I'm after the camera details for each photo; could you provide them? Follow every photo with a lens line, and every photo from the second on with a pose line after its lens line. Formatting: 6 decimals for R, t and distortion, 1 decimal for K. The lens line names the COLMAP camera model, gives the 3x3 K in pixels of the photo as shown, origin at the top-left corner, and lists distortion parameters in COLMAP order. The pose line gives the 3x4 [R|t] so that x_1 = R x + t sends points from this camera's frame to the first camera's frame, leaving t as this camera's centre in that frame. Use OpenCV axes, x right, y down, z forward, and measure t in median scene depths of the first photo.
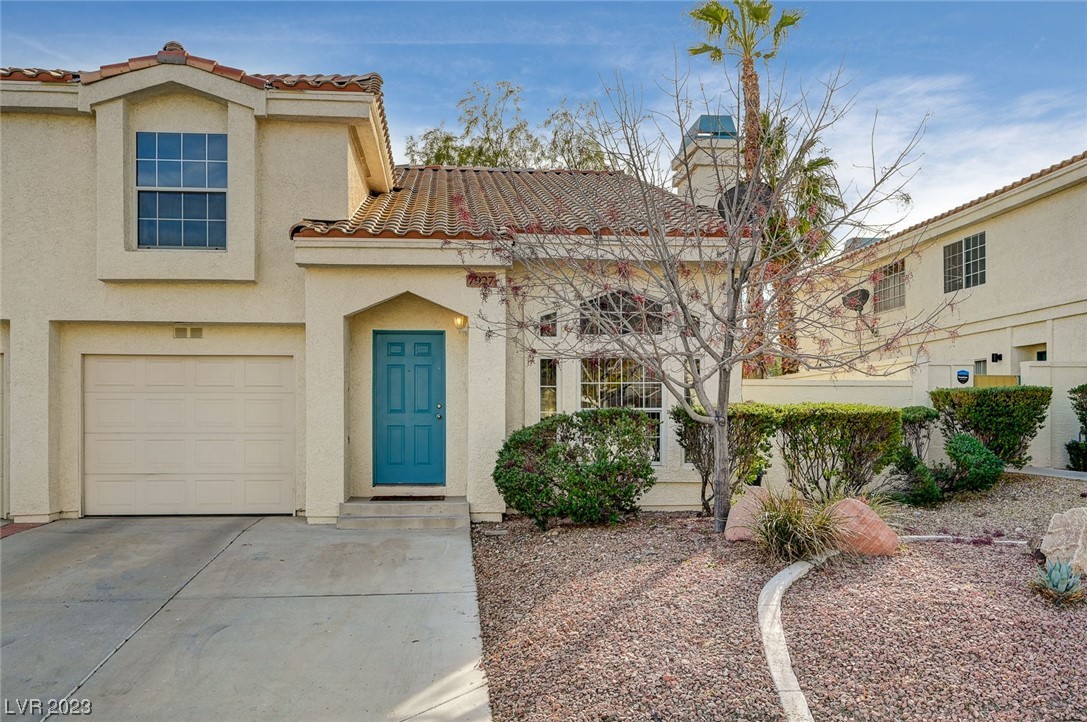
lens RADIAL K [[1013.8, 0, 547.2], [0, 1013.8, 413.9], [0, 0, 1]] dist [0.009215, -0.016654]
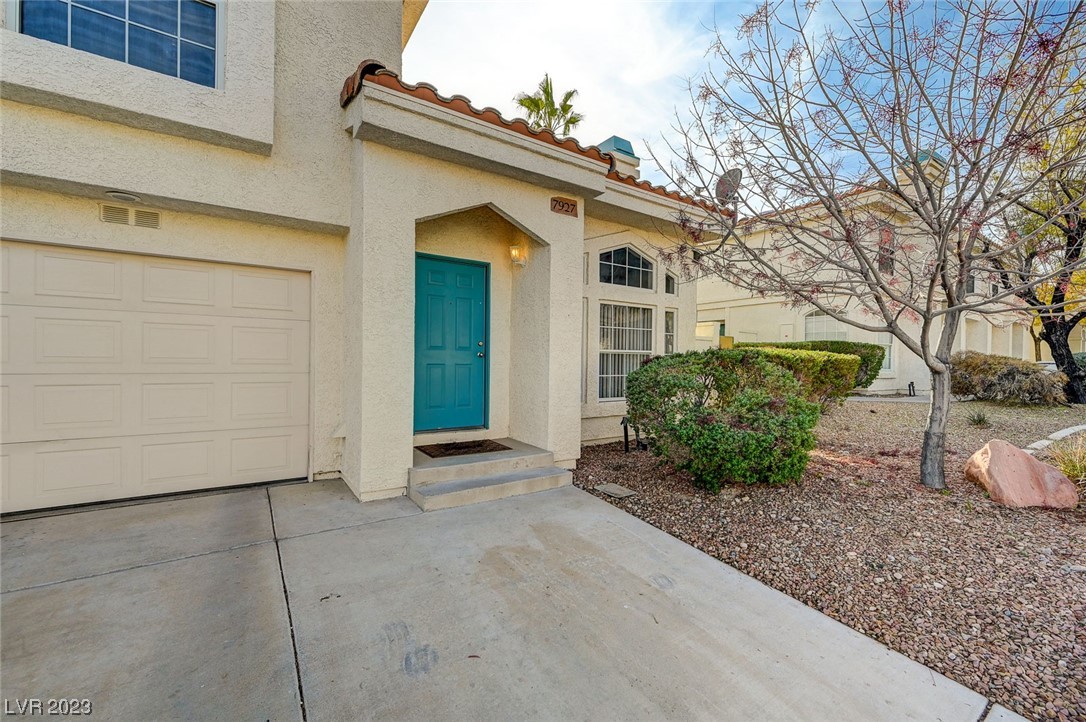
lens RADIAL K [[443.4, 0, 542.9], [0, 443.4, 361.7], [0, 0, 1]] dist [-0.001218, 0.001026]
pose [[0.873869, 0.010654, 0.486045, -0.270968], [-0.019456, 0.999725, 0.013067, 0.002864], [-0.485772, -0.020876, 0.873836, 0.651294]]
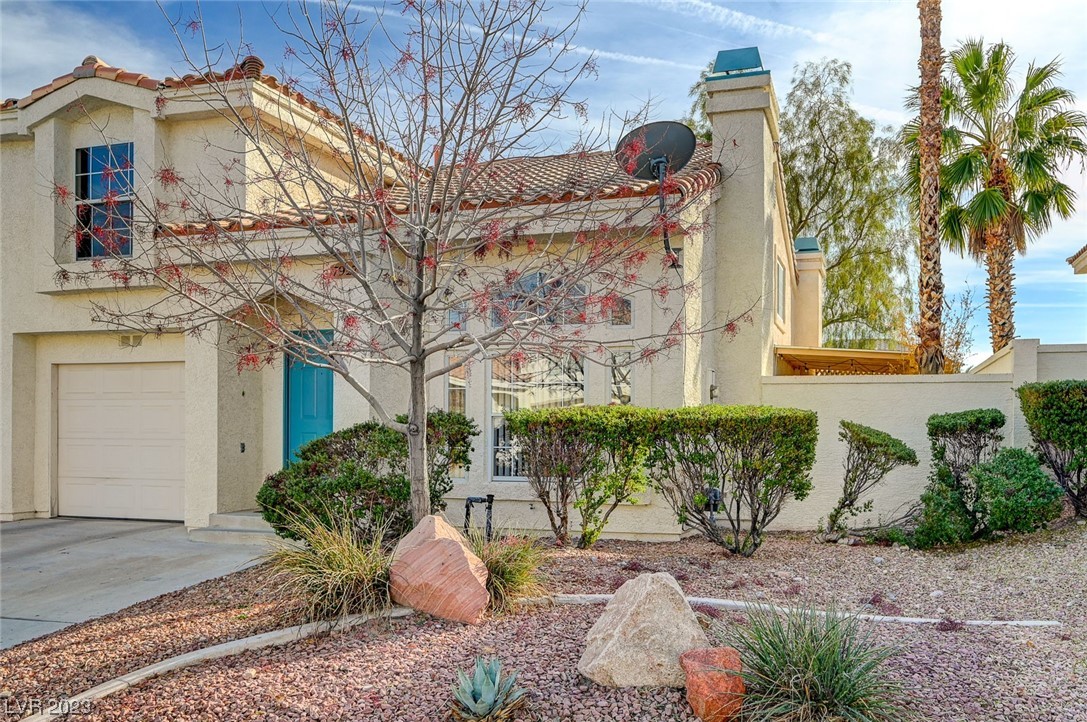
lens RADIAL K [[1013.8, 0, 558.1], [0, 1013.8, 428.8], [0, 0, 1]] dist [0.009215, -0.016654]
pose [[0.908833, 0.002914, -0.417149, 0.478656], [0.000171, 0.999973, 0.007358, 0.001345], [0.417159, -0.006758, 0.908808, 0.260986]]
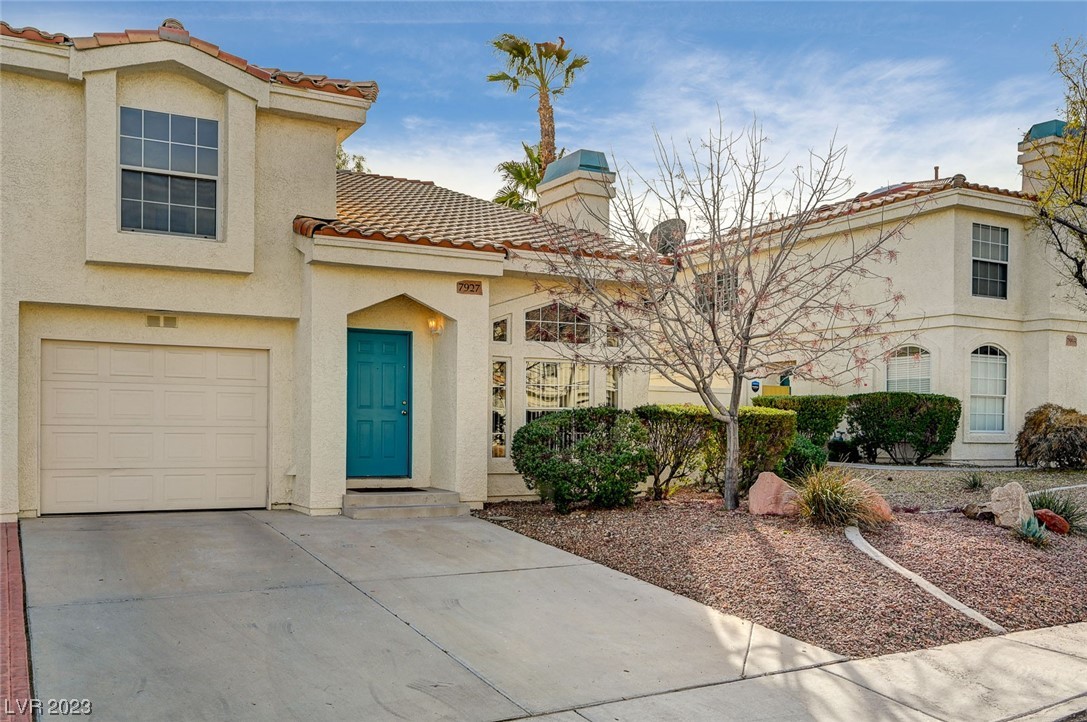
lens RADIAL K [[1013.8, 0, 548.7], [0, 1013.8, 429.5], [0, 0, 1]] dist [0.009215, -0.016654]
pose [[0.913121, 0.007907, 0.407612, -0.424638], [-0.014182, 0.999823, 0.012377, 0.005446], [-0.407441, -0.017082, 0.913072, -0.029516]]
